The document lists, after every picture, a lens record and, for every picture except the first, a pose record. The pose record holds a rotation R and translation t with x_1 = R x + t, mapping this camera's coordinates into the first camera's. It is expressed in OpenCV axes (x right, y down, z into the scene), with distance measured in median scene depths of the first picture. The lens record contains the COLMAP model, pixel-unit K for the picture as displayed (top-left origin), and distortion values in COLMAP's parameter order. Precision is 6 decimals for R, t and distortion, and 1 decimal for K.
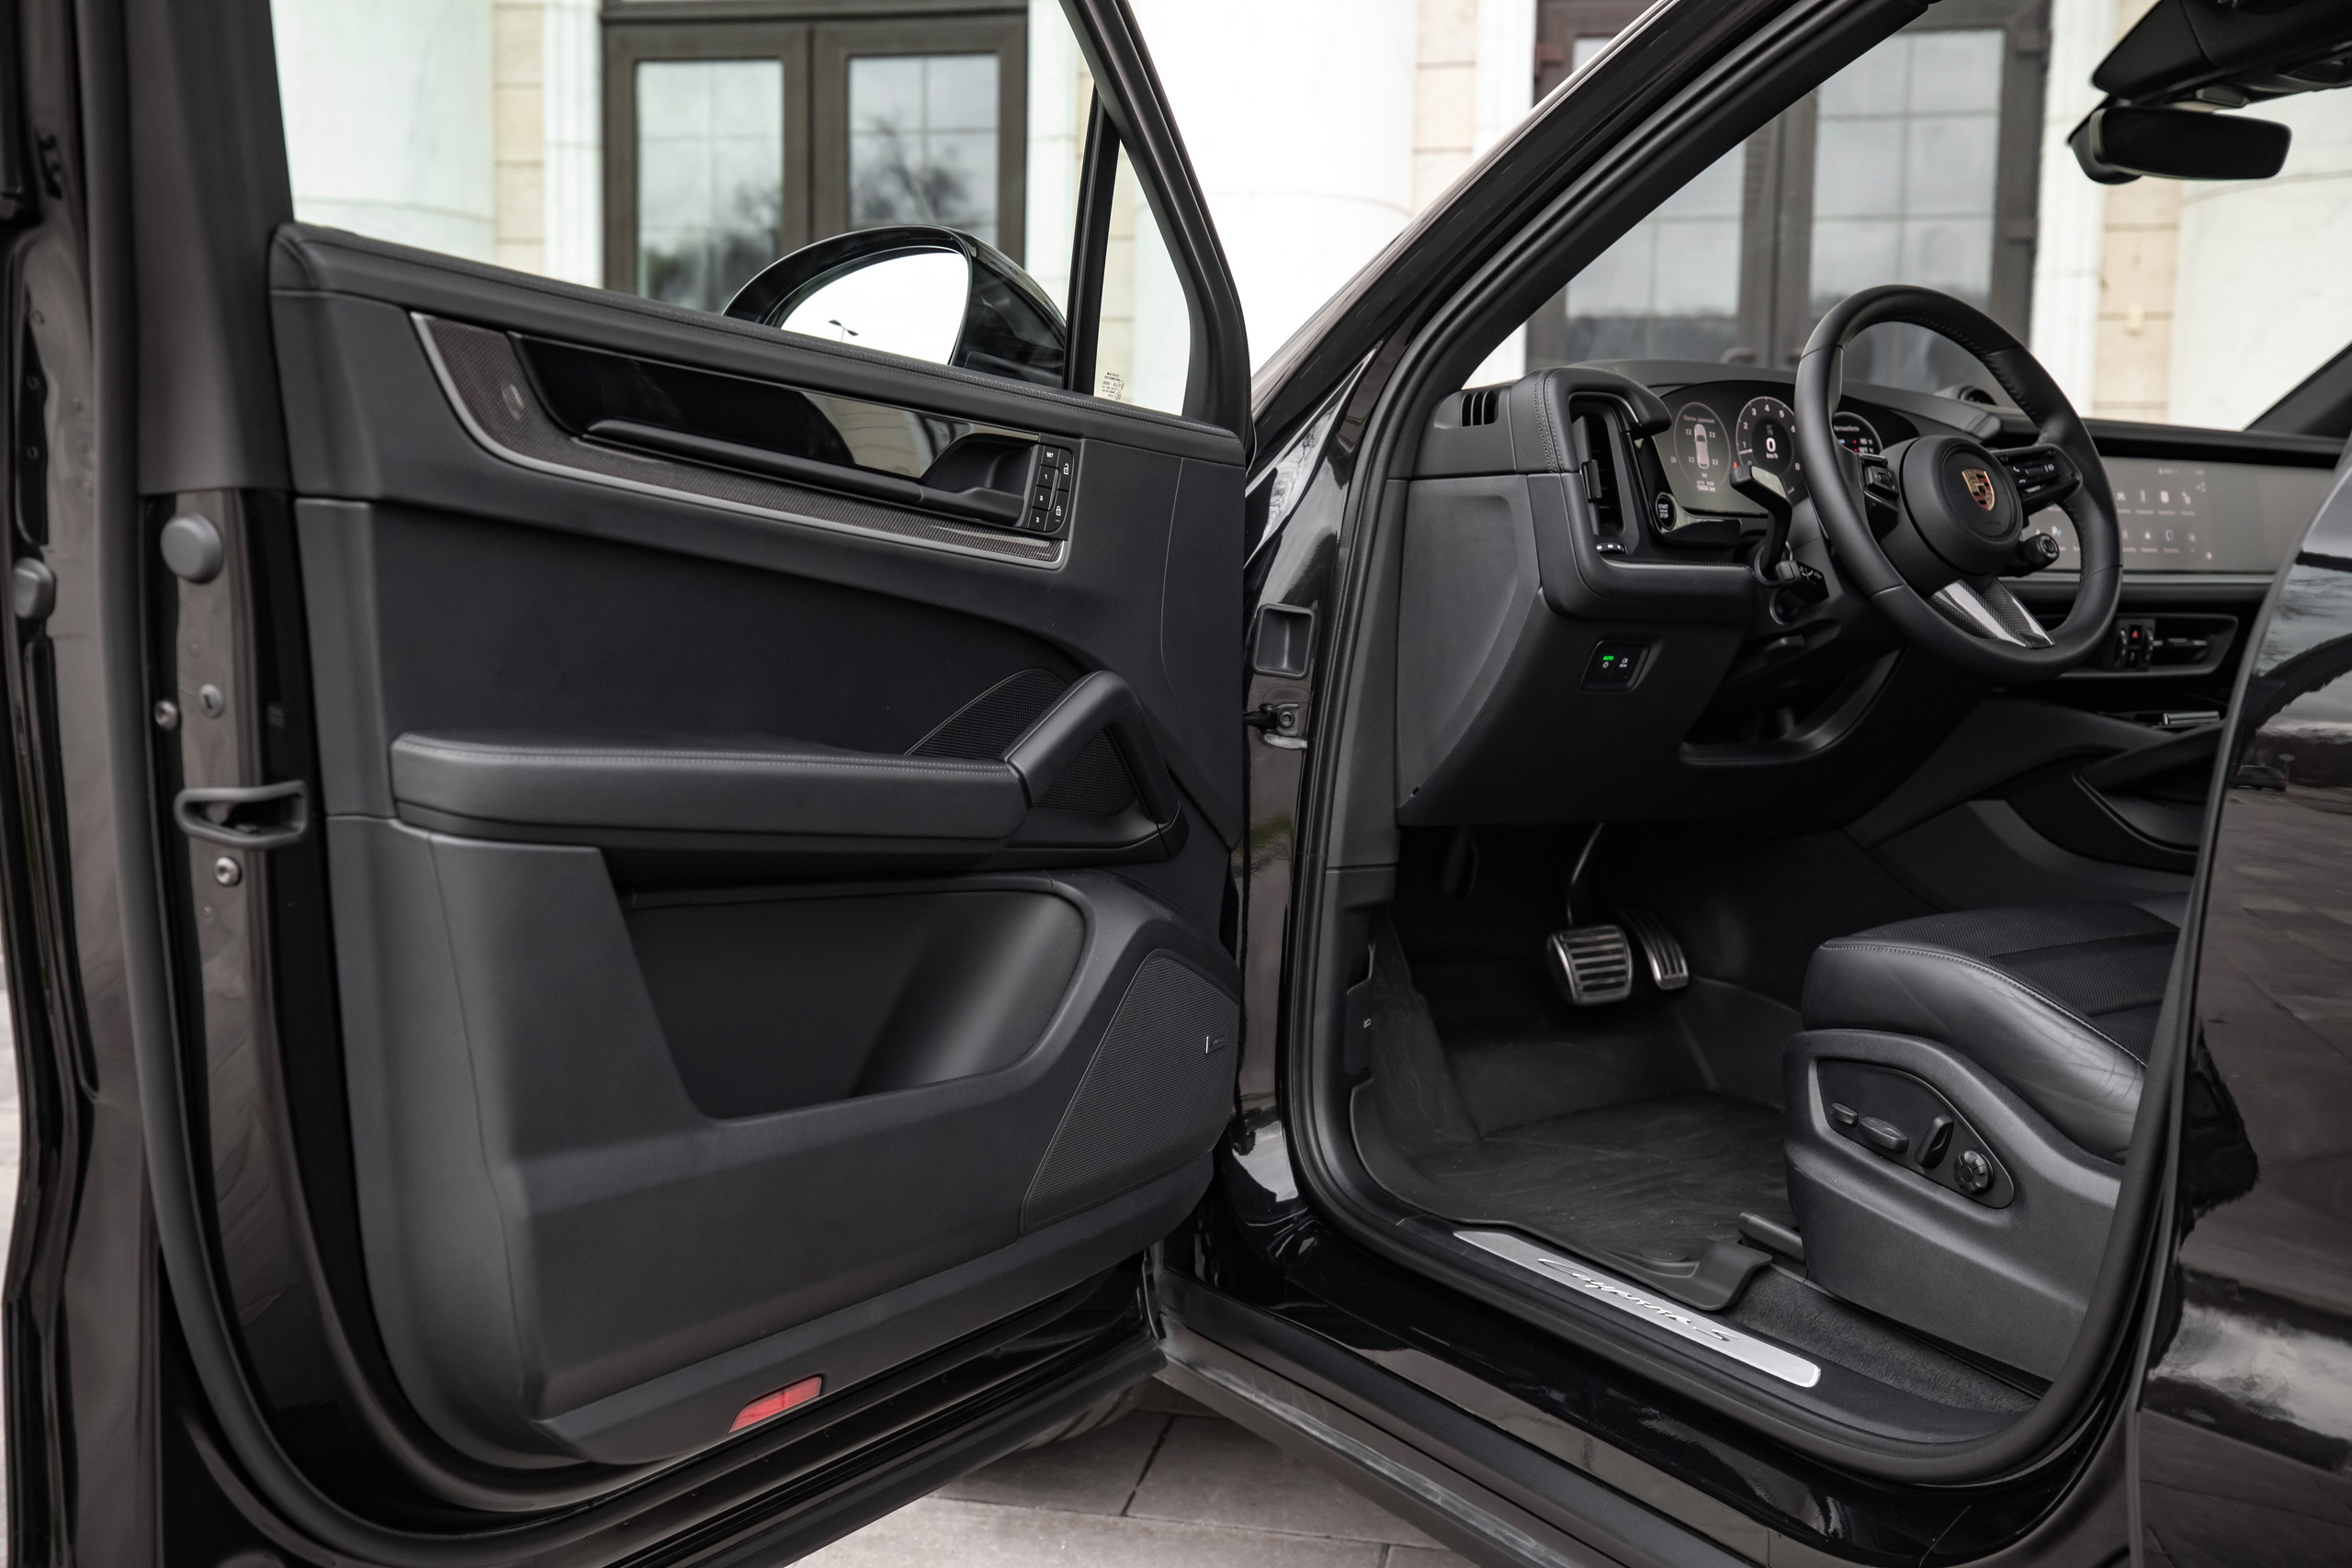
lens RADIAL K [[2215.8, 0, 1185.4], [0, 2215.8, 789.7], [0, 0, 1]] dist [0.046669, 0.000000]
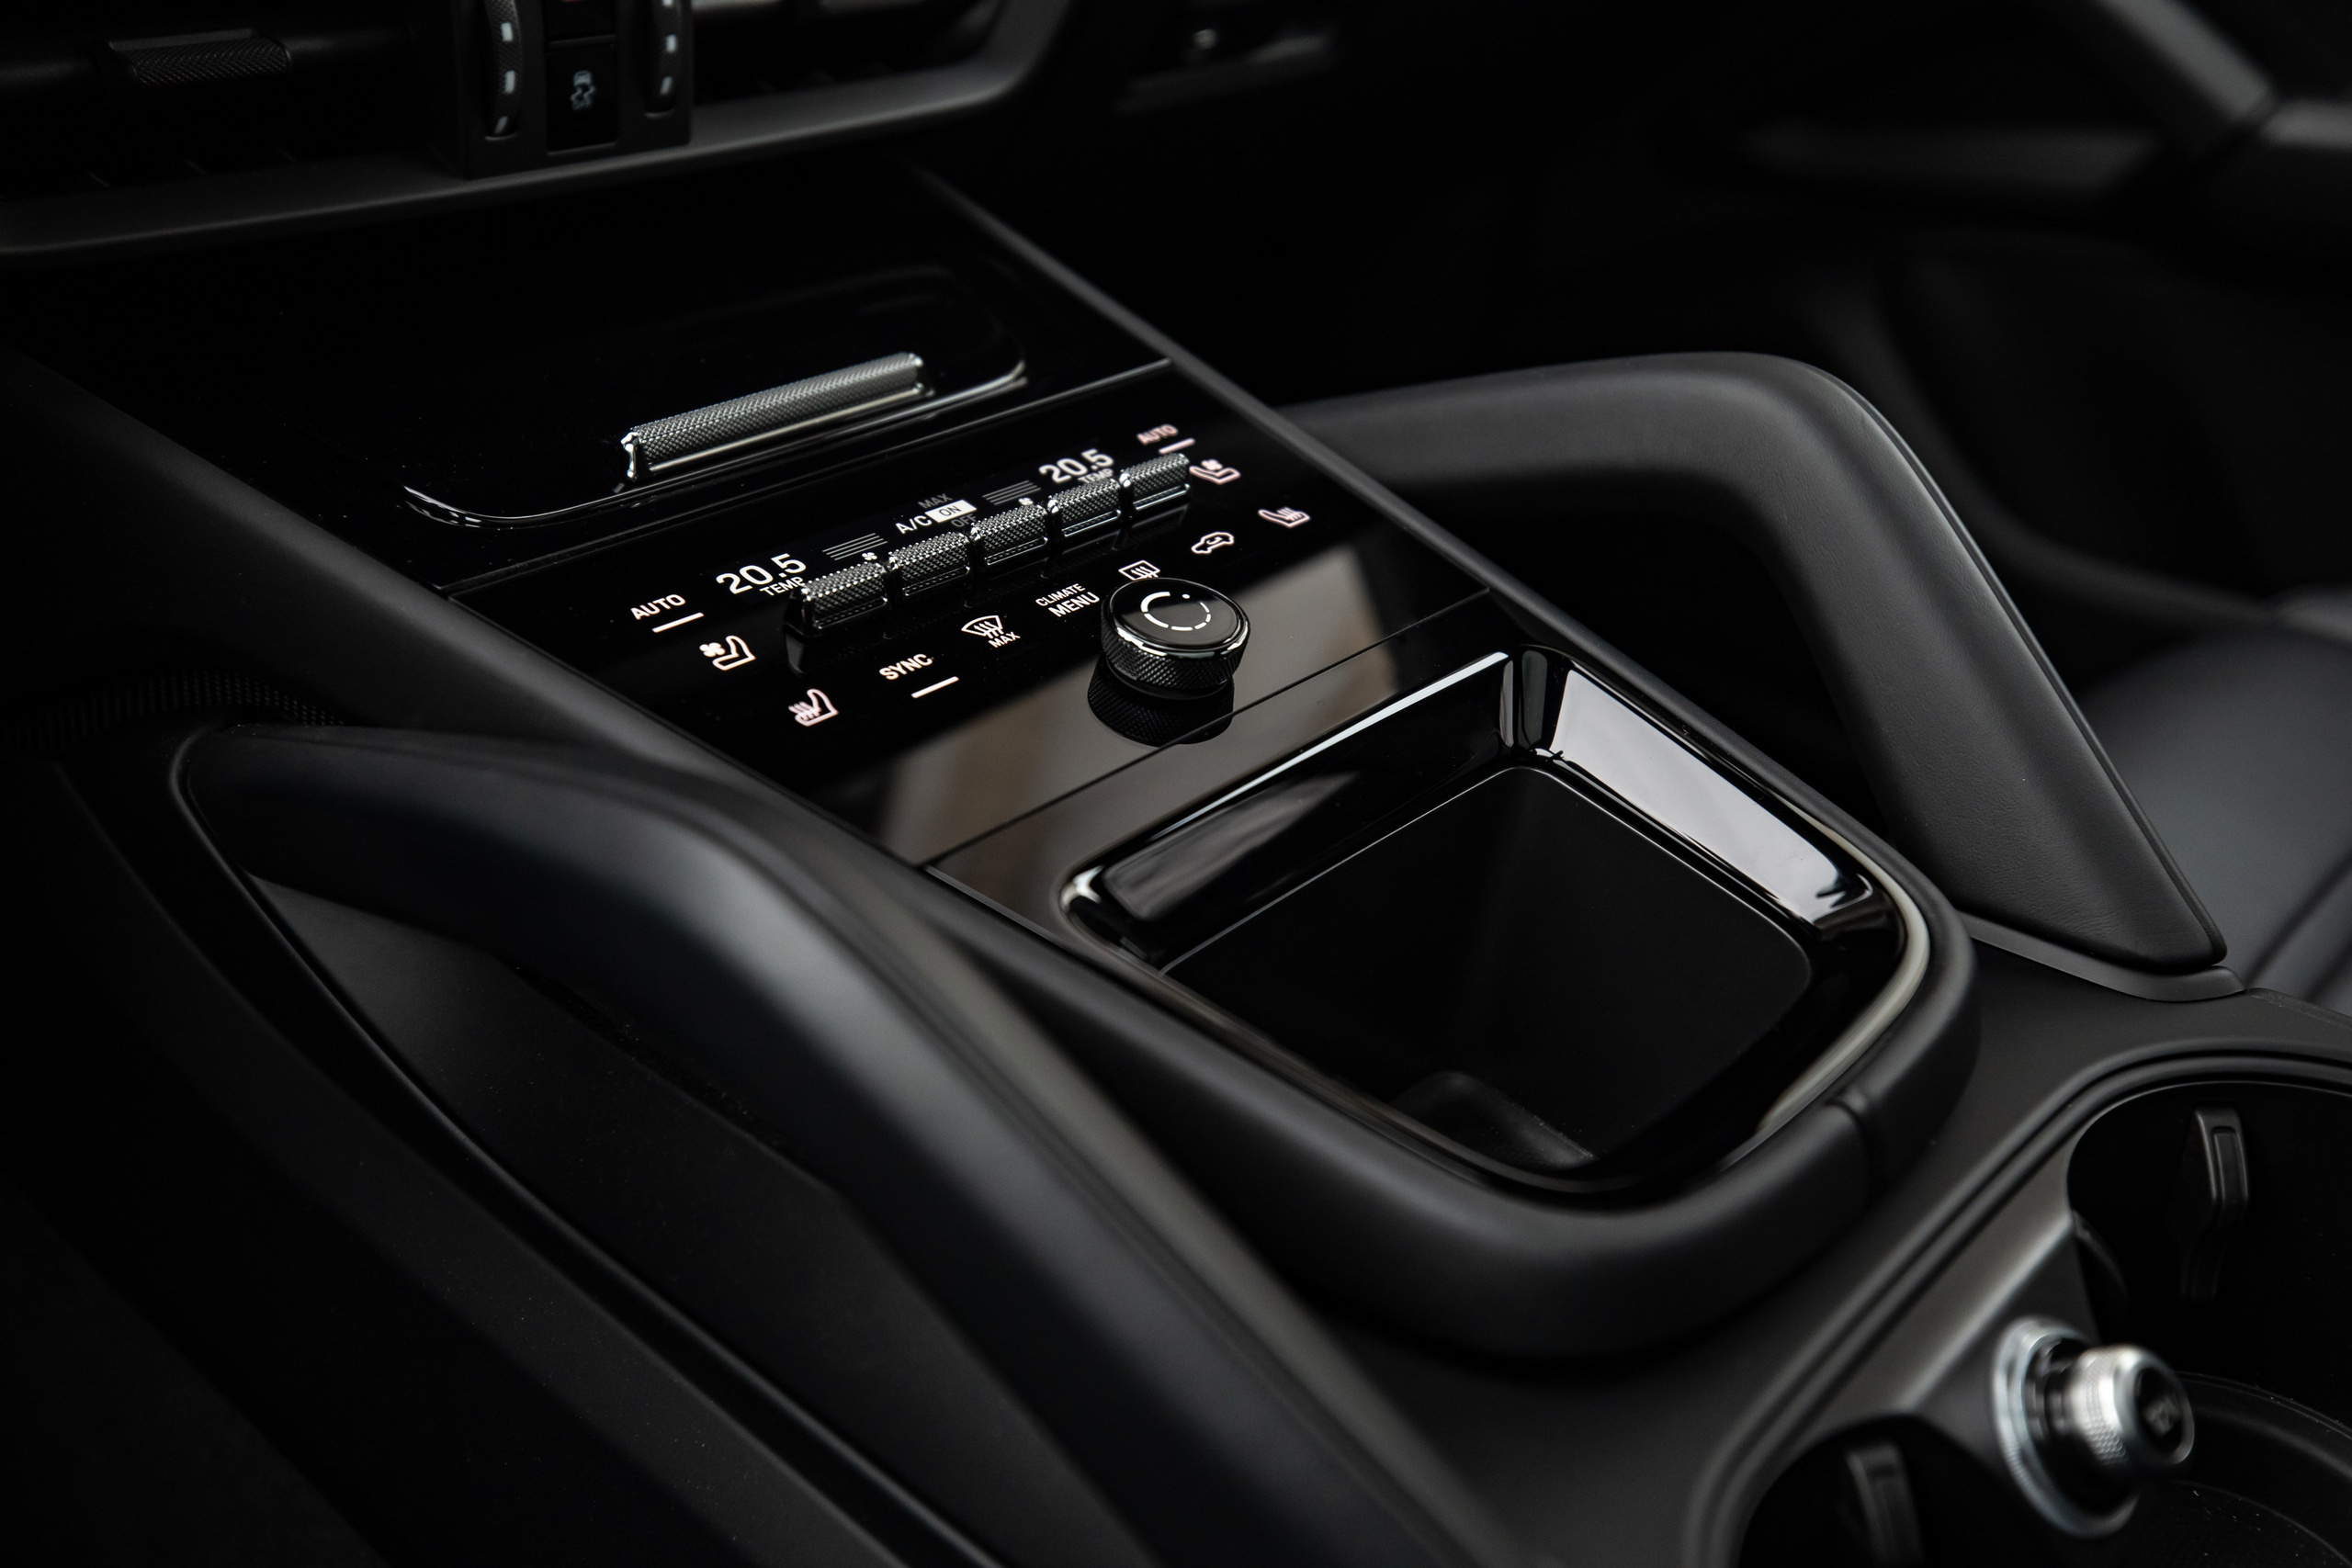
lens RADIAL K [[2215.8, 0, 1179.2], [0, 2215.8, 772.0], [0, 0, 1]] dist [0.046669, 0.000000]
pose [[0.961830, -0.106034, 0.252270, 0.398116], [0.000146, 0.922075, 0.387012, -0.079315], [-0.273648, -0.372203, 0.886894, 0.723057]]
